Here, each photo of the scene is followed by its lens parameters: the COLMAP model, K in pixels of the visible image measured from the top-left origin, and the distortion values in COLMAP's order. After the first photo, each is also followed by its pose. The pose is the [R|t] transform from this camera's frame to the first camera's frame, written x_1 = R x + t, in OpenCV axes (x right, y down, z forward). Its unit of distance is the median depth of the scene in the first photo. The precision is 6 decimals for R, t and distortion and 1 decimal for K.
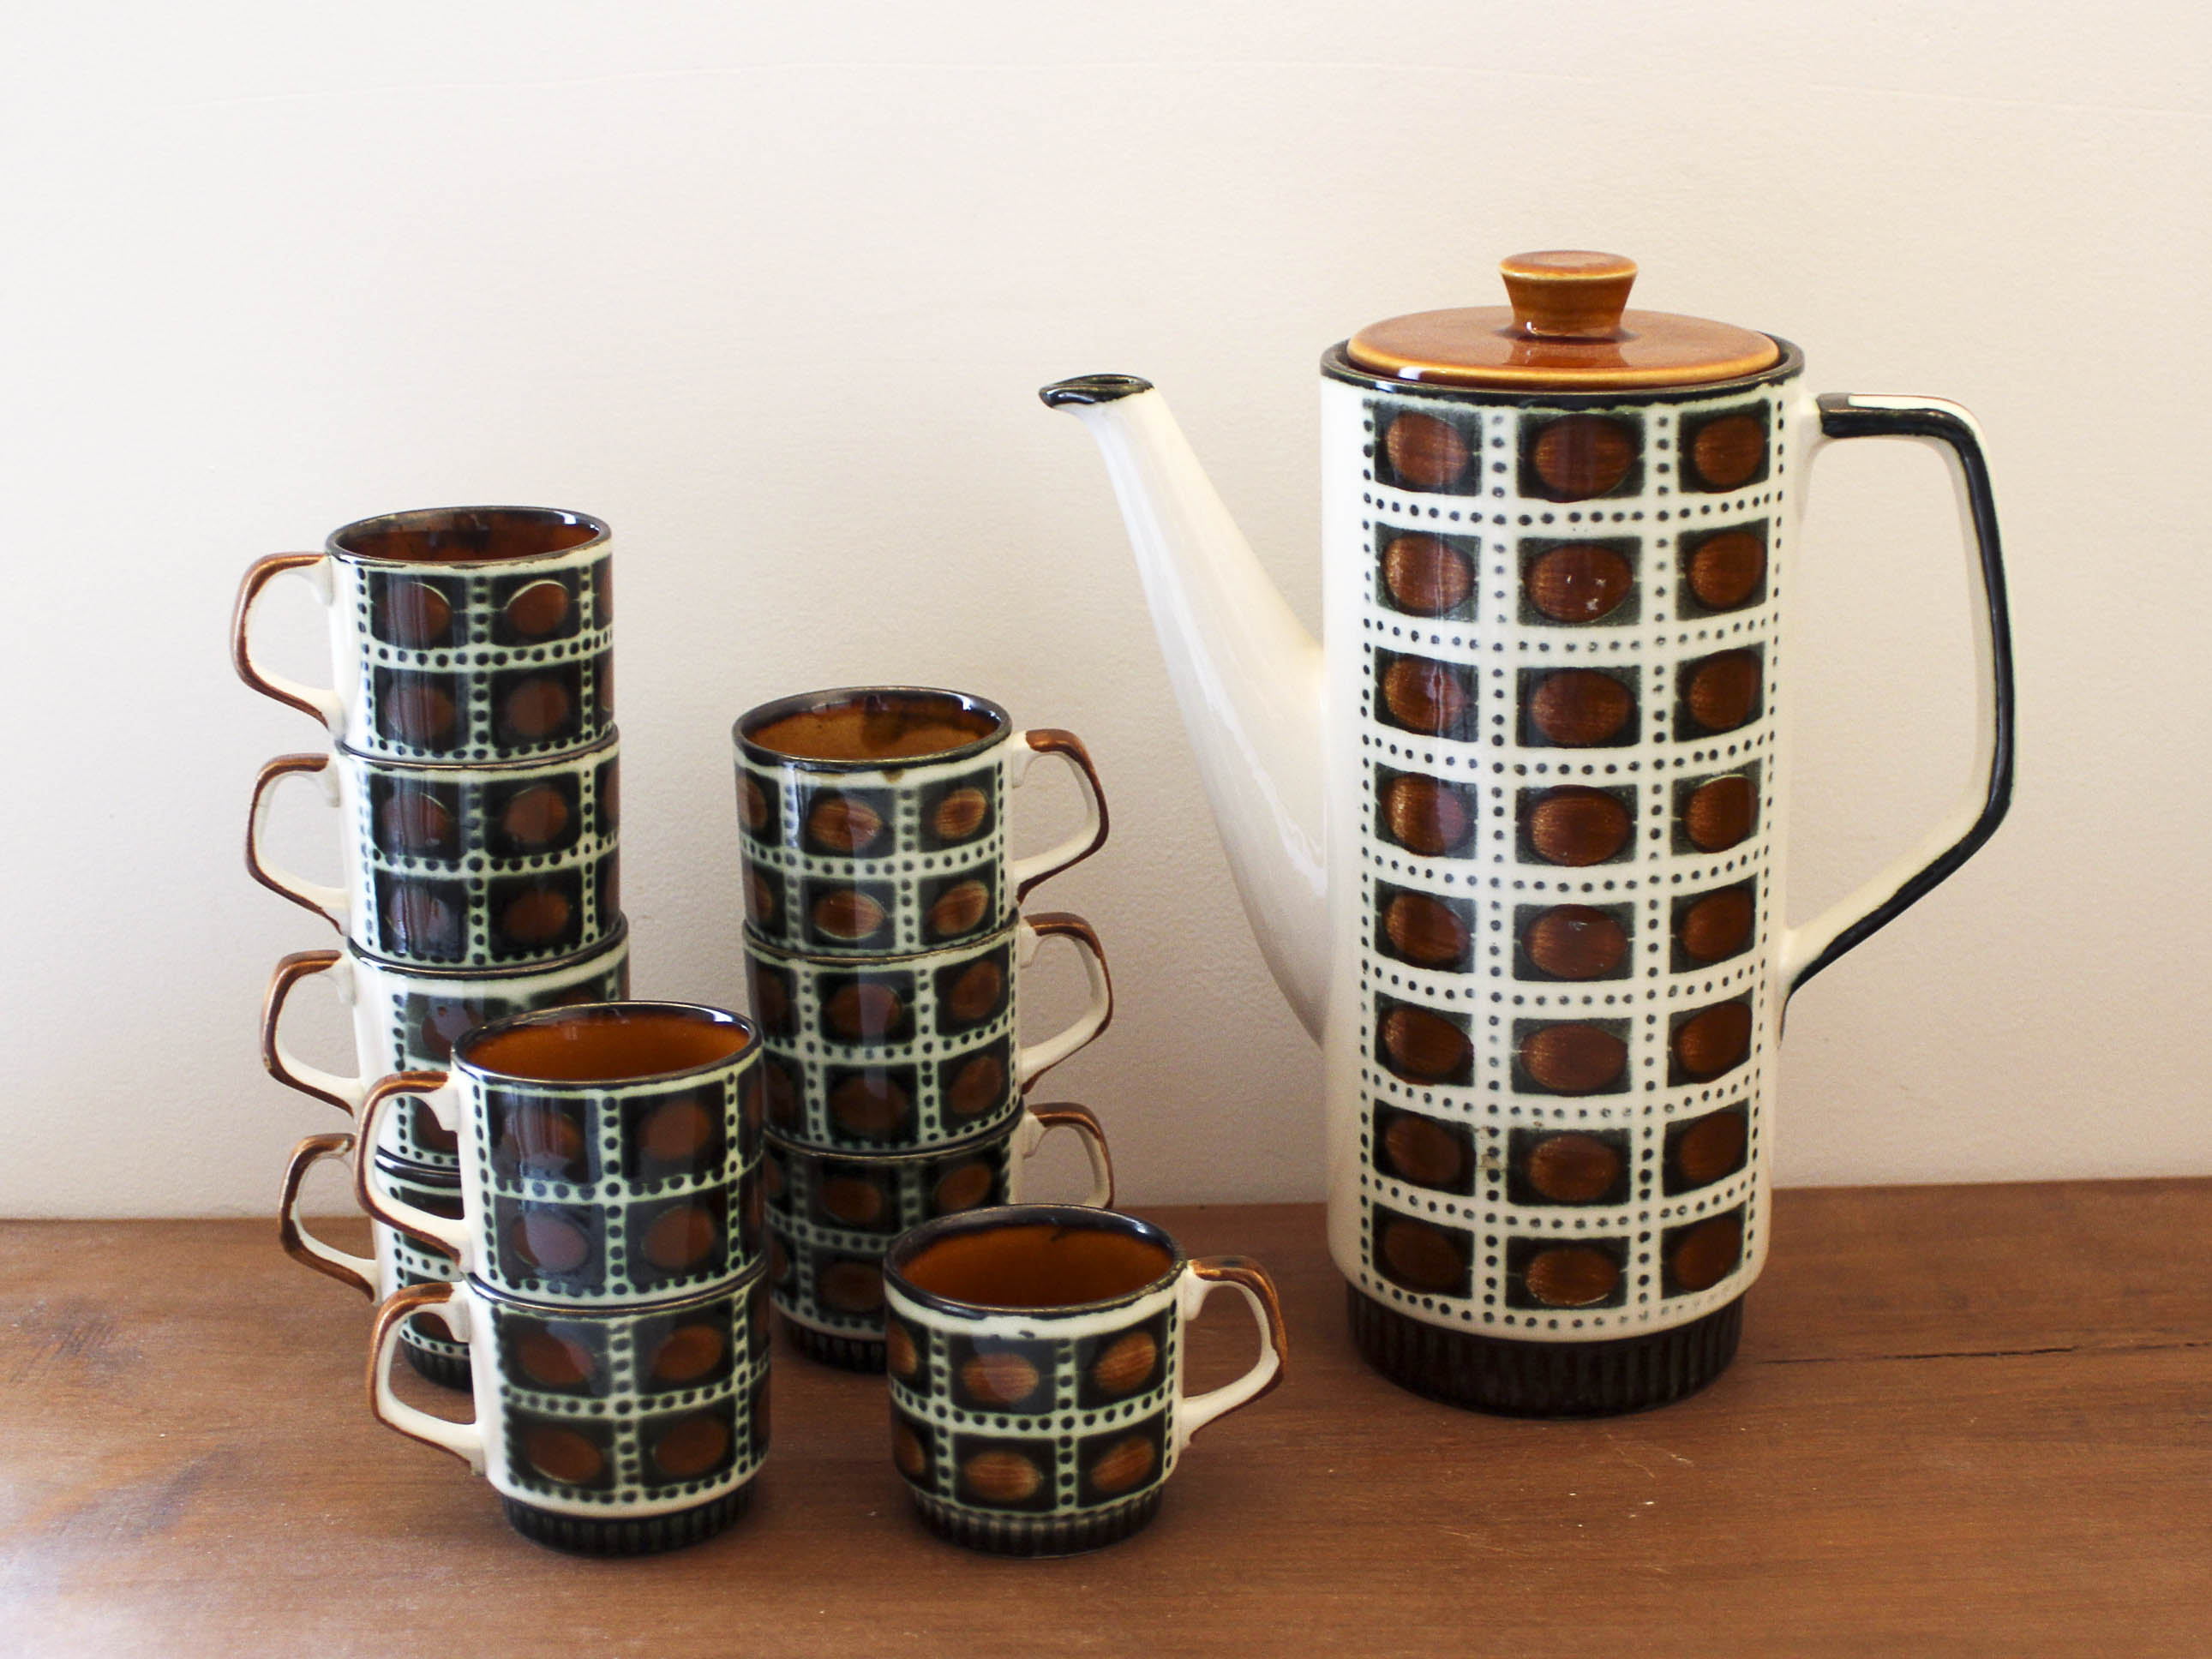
lens RADIAL K [[3346.8, 0, 1053.9], [0, 3346.8, 749.1], [0, 0, 1]] dist [-0.152781, 0.000000]
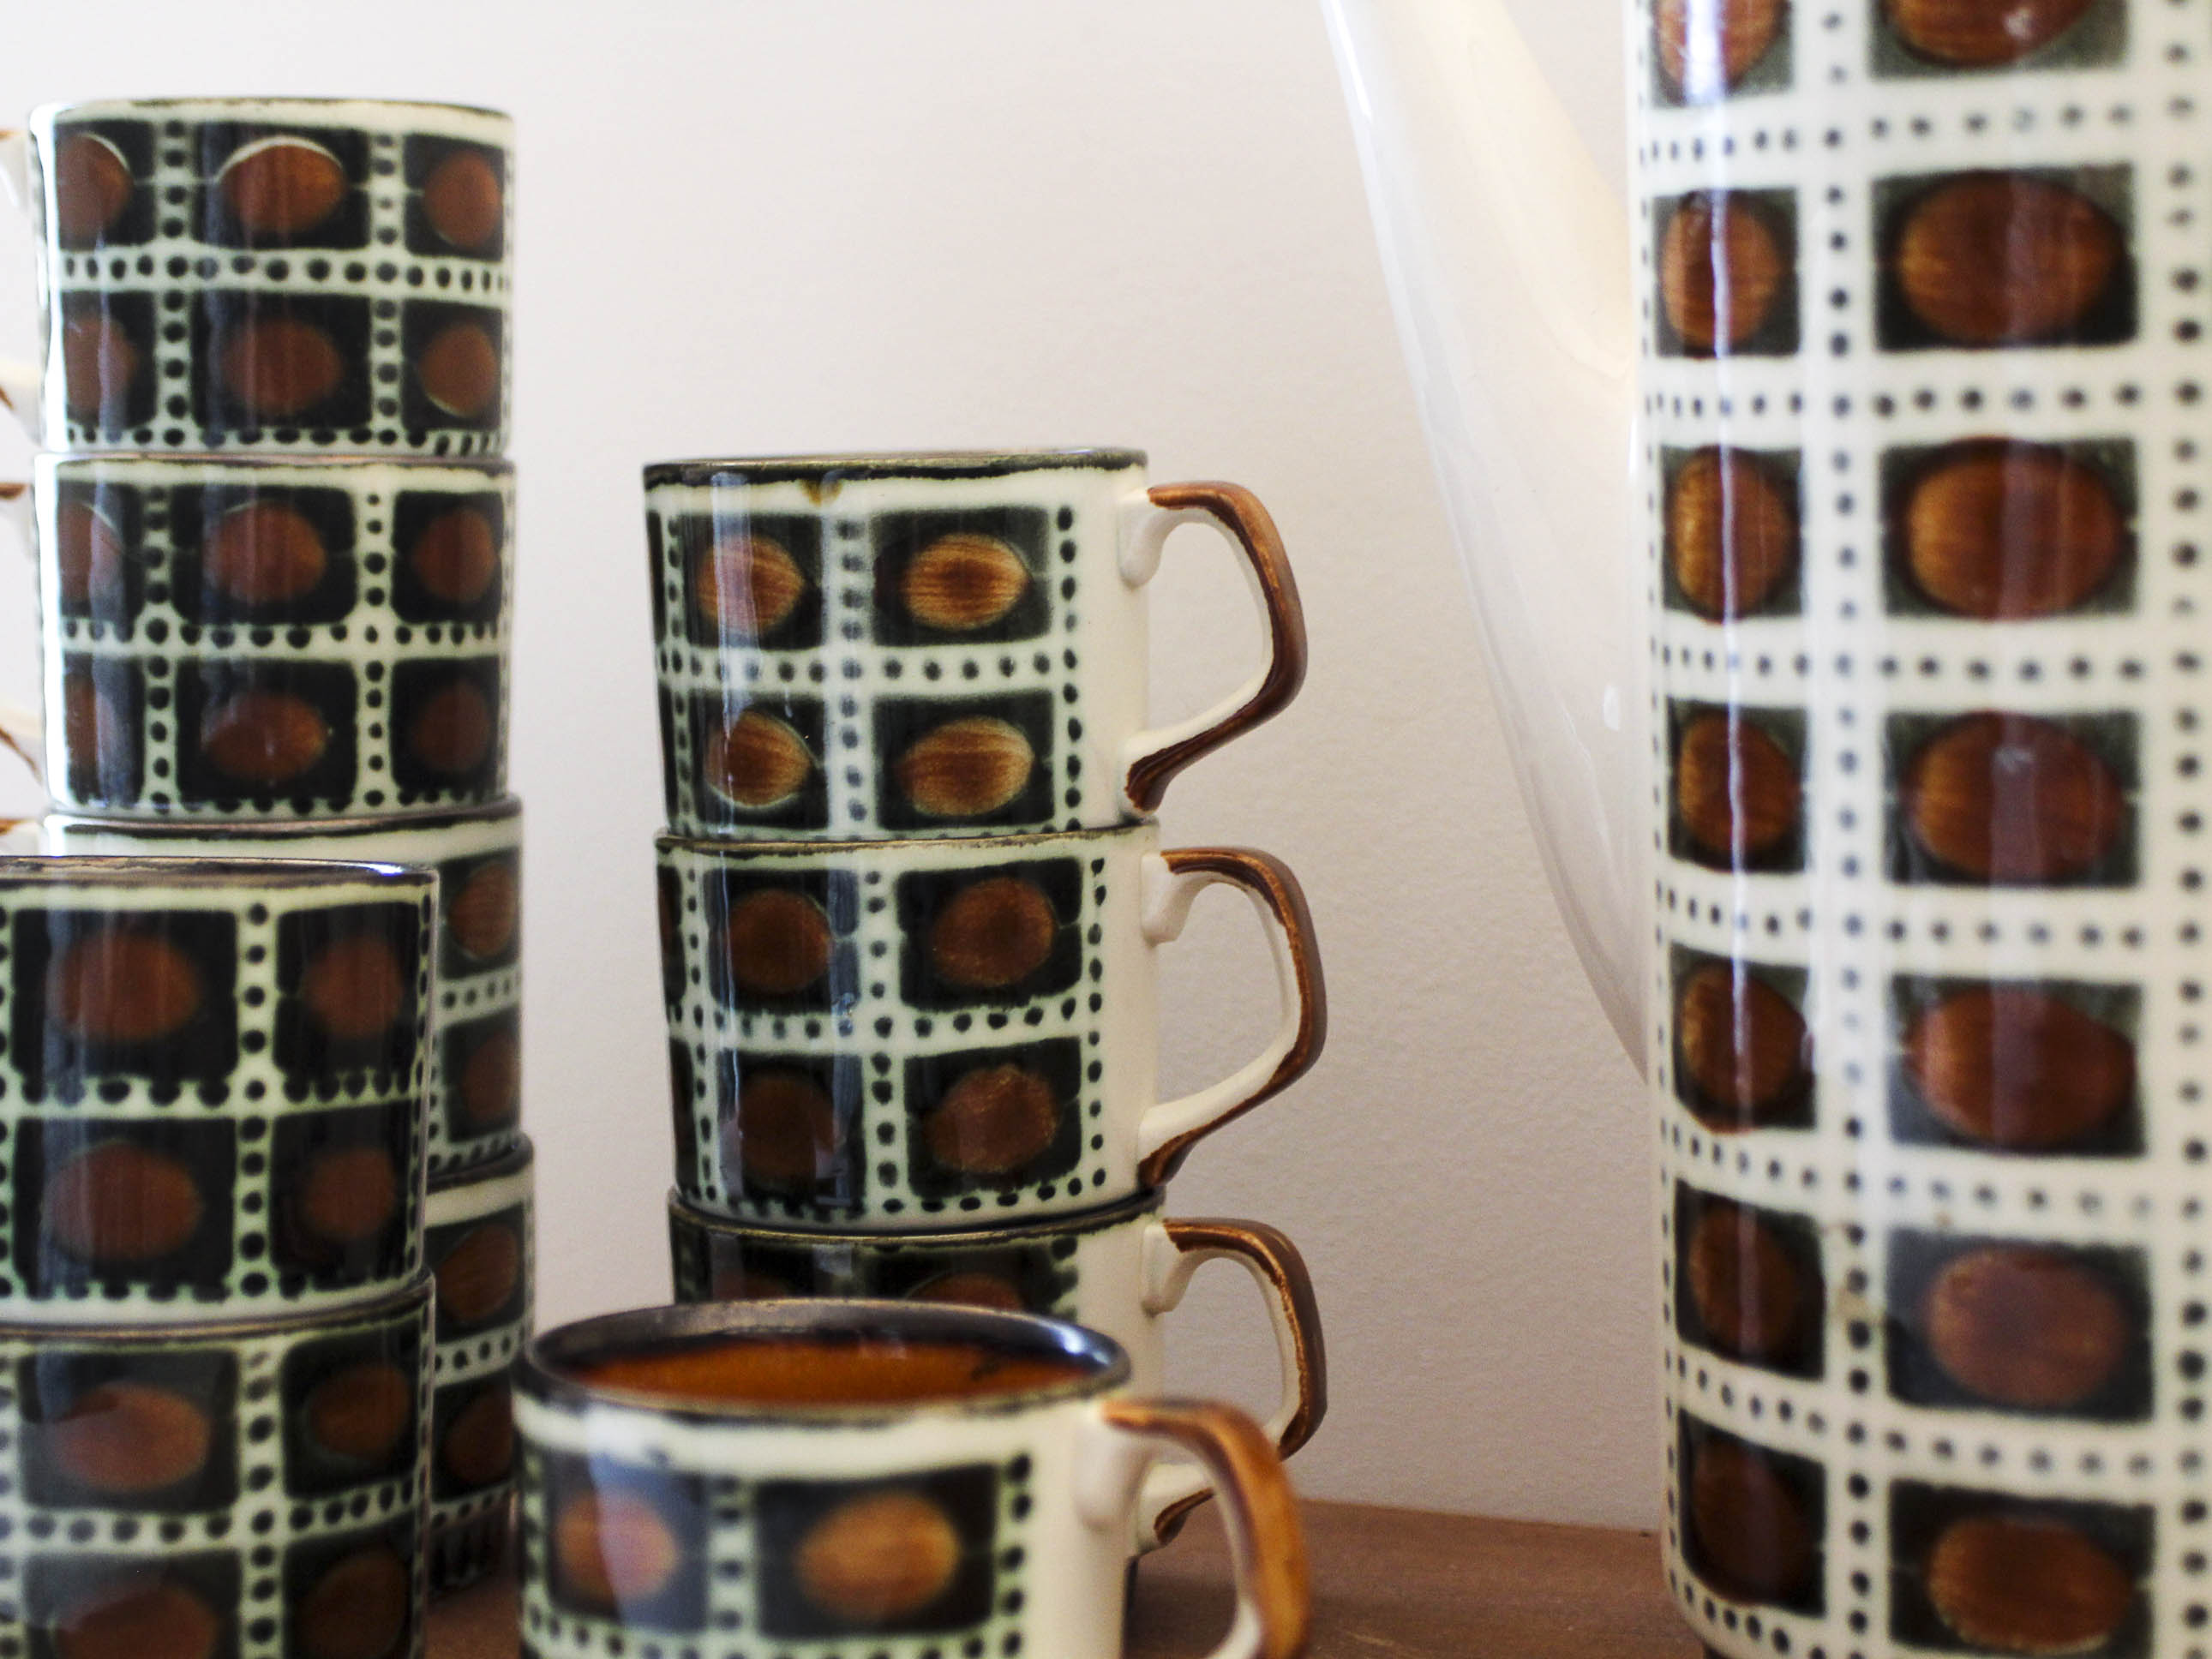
lens RADIAL K [[3896.9, 0, 1098.3], [0, 3896.9, 761.5], [0, 0, 1]] dist [-0.066199, 0.000000]
pose [[0.913549, 0.033988, -0.405305, 0.252499], [-0.105110, 0.982380, -0.154536, 0.145199], [0.392911, 0.183777, 0.901025, 0.462881]]
